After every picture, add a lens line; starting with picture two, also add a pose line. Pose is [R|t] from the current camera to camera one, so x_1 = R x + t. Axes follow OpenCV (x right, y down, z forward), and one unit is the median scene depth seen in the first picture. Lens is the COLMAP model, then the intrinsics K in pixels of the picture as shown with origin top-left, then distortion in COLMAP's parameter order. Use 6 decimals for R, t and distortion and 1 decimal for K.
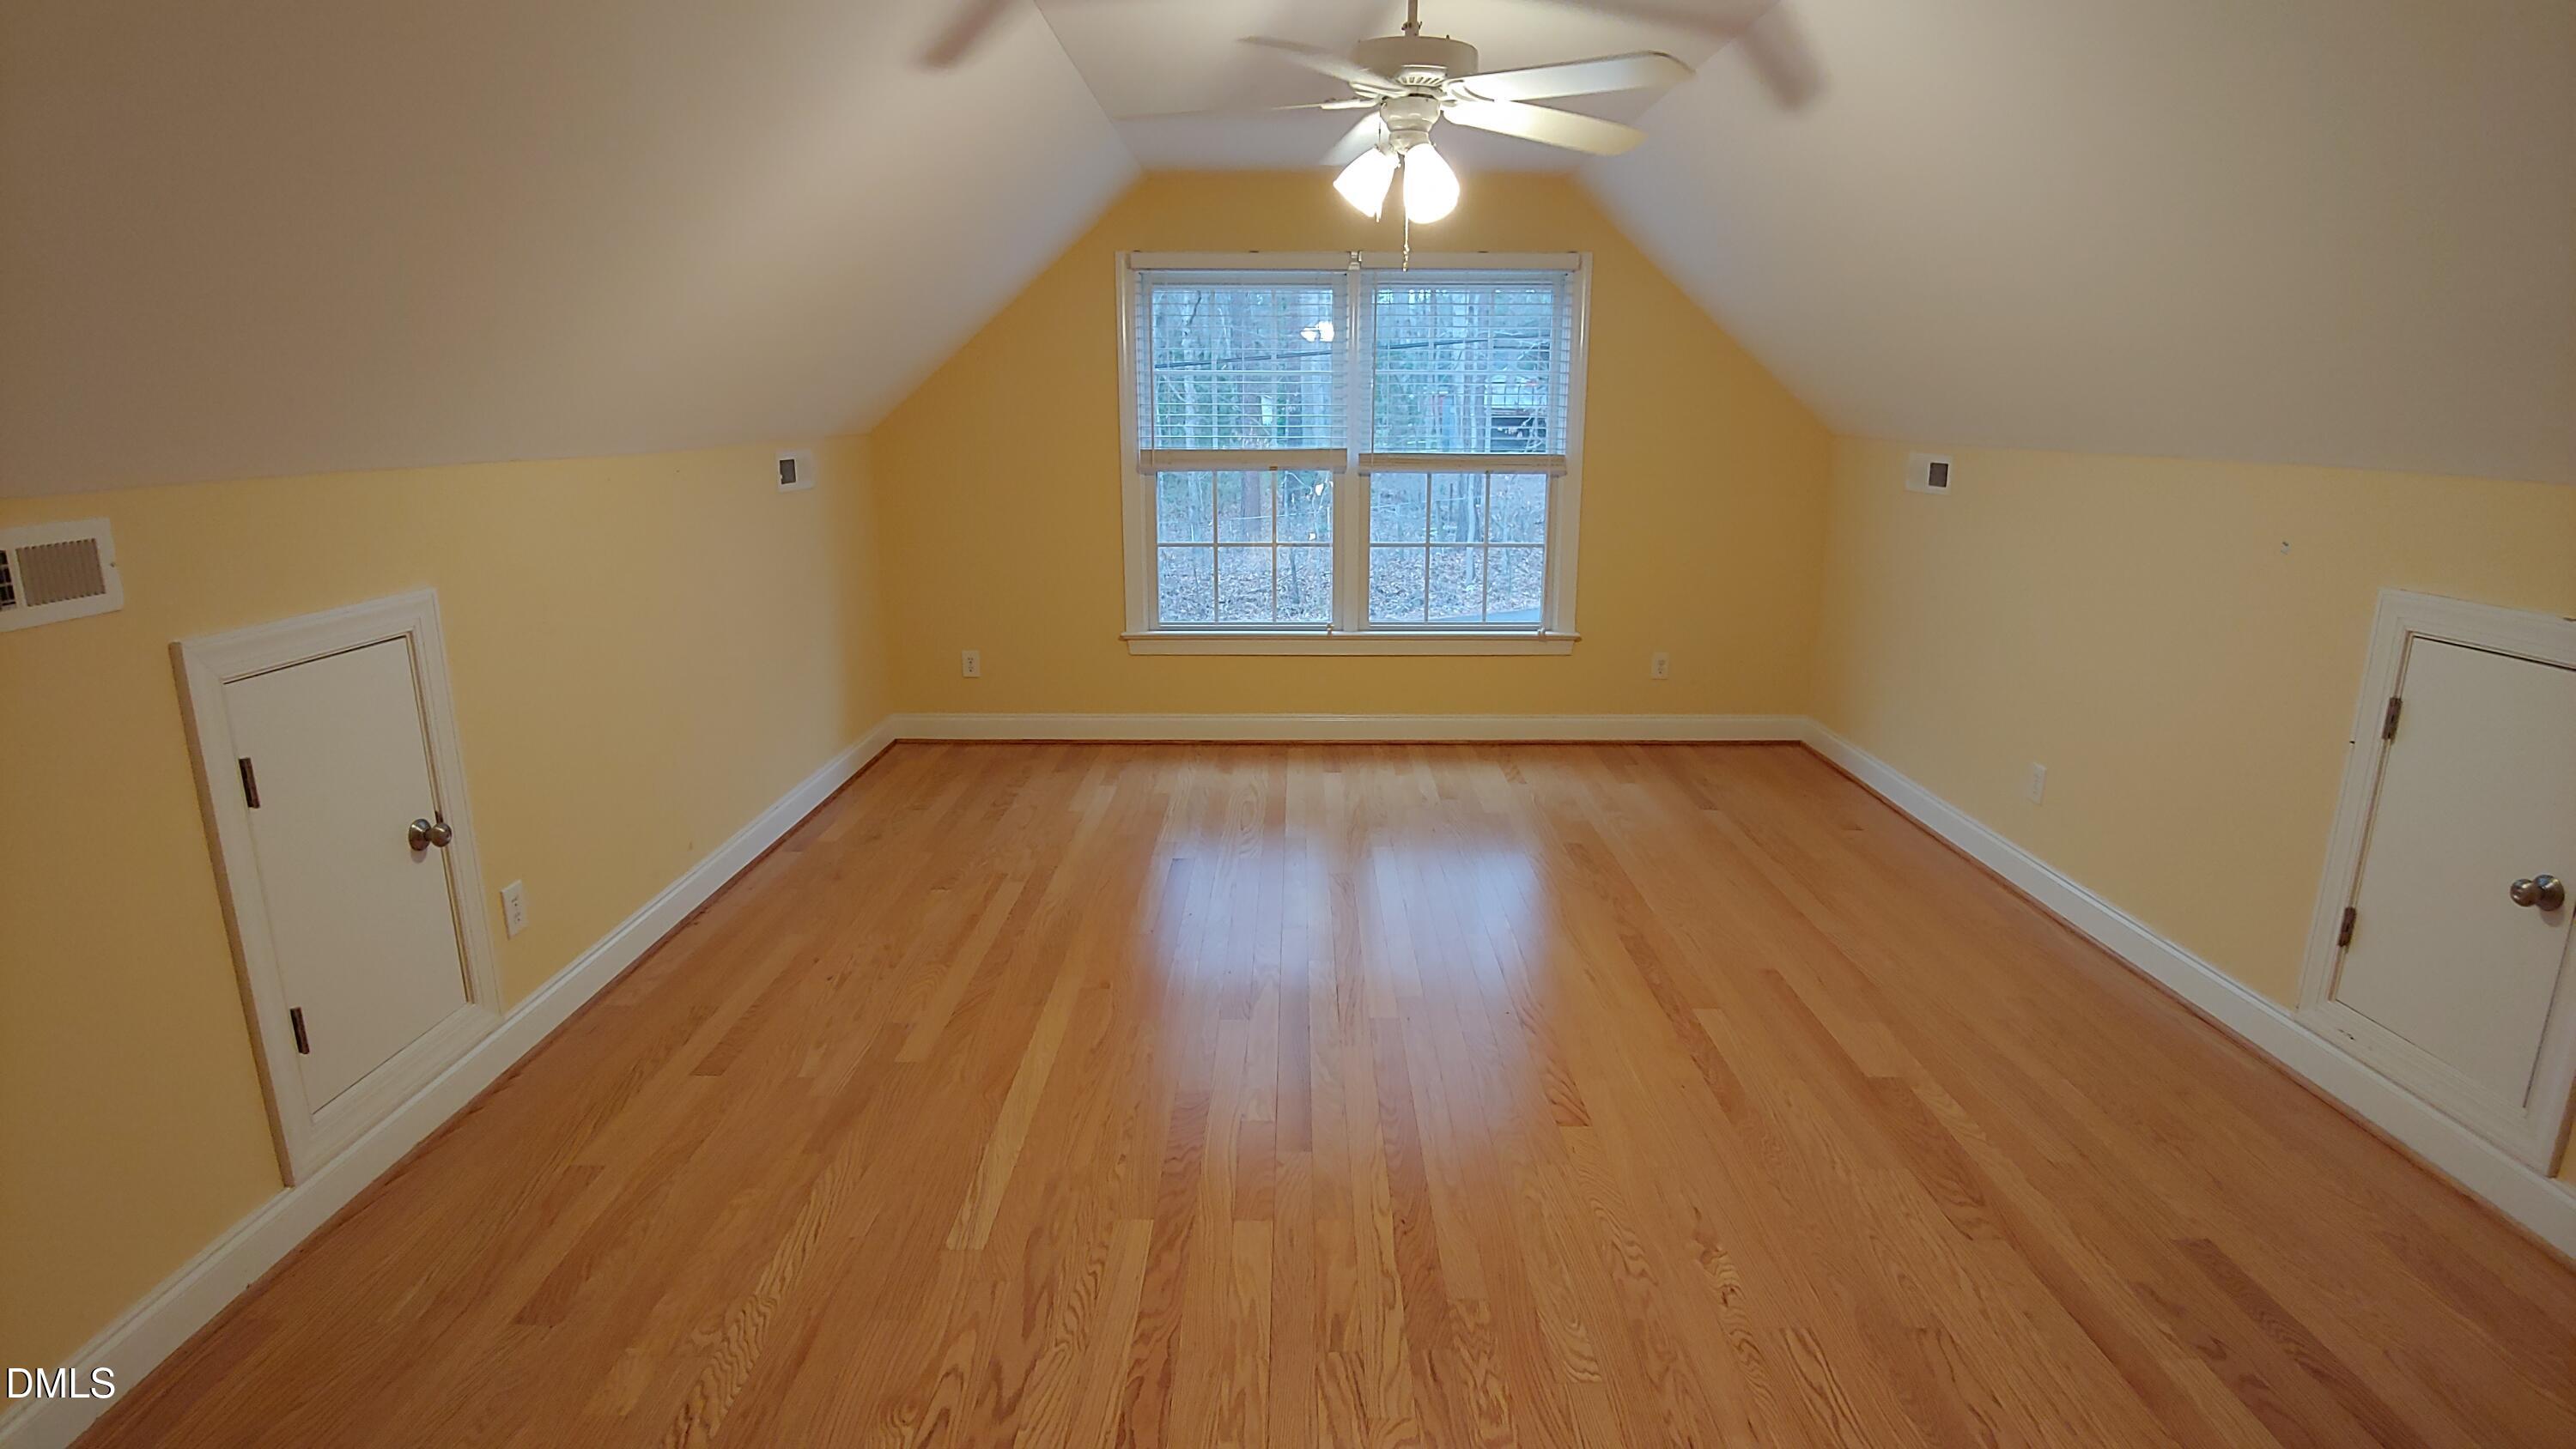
lens RADIAL K [[1296.7, 0, 1300.4], [0, 1296.7, 725.6], [0, 0, 1]] dist [-0.013068, -0.000581]
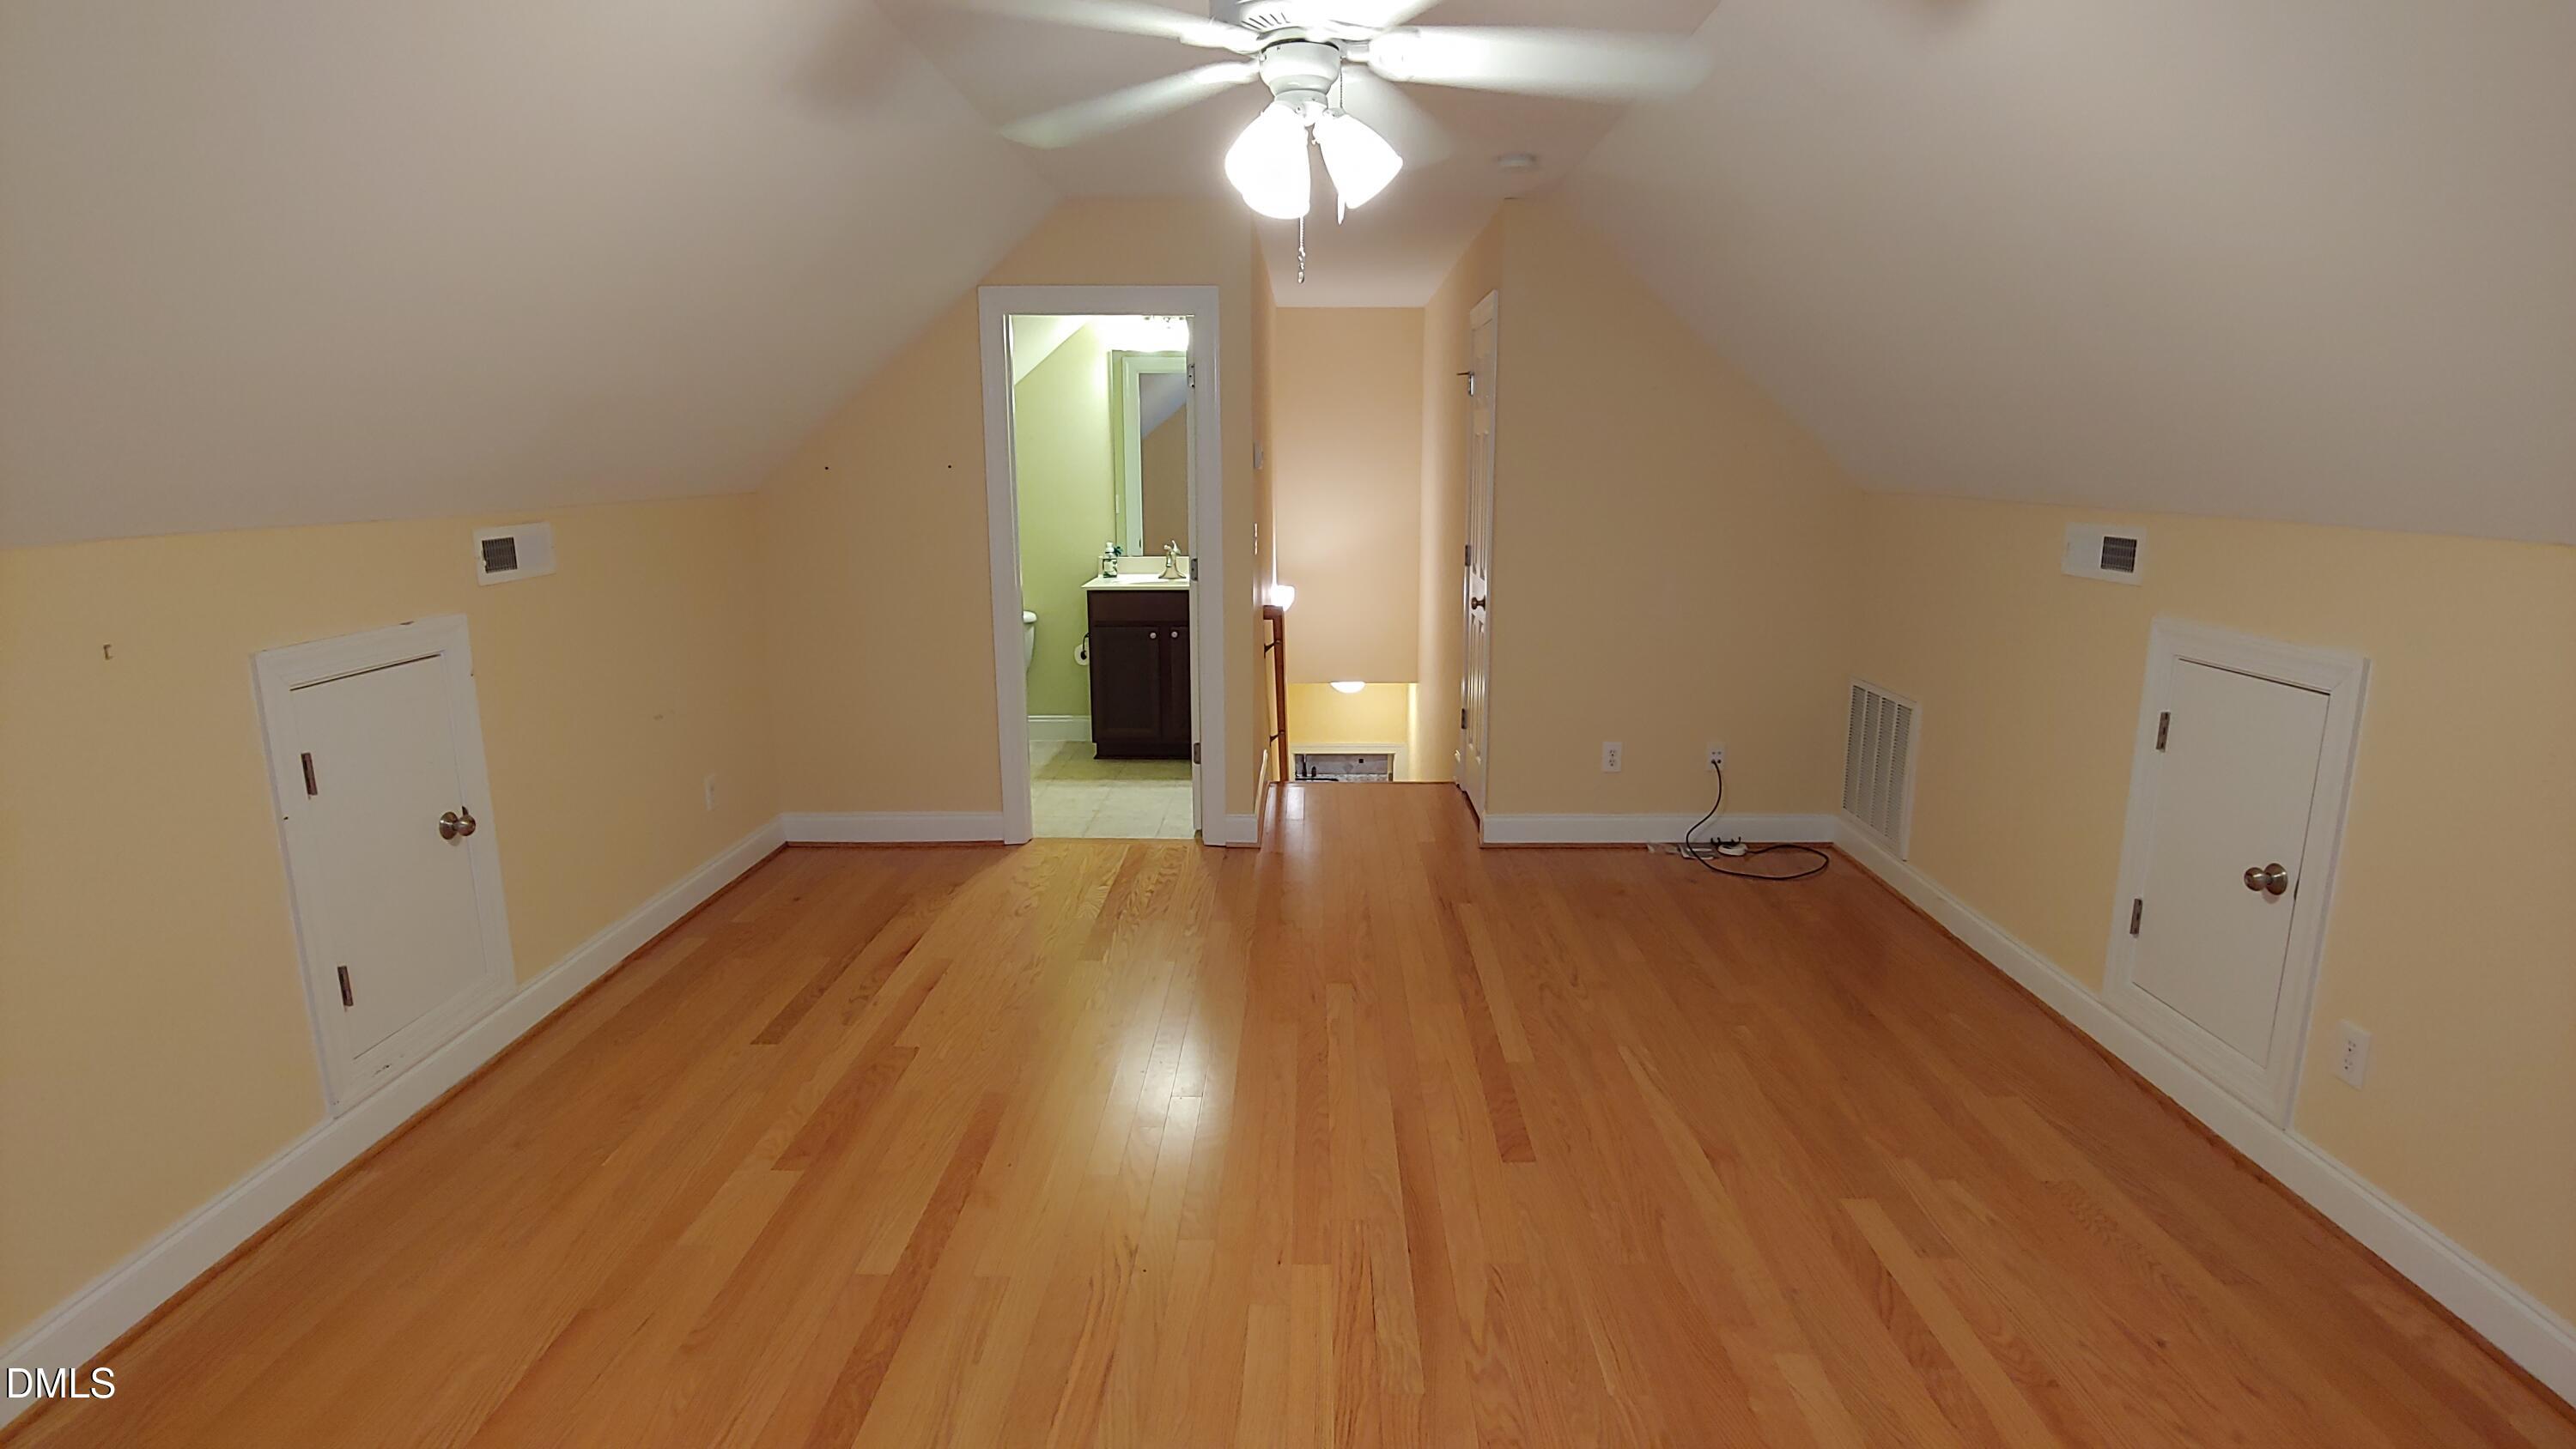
lens RADIAL K [[1296.7, 0, 1300.4], [0, 1296.7, 725.6], [0, 0, 1]] dist [-0.013068, -0.000581]
pose [[-0.999883, -0.004042, 0.014779, 0.067036], [0.002764, 0.901169, 0.433459, -0.424098], [-0.015070, 0.433449, -0.901052, 1.698830]]
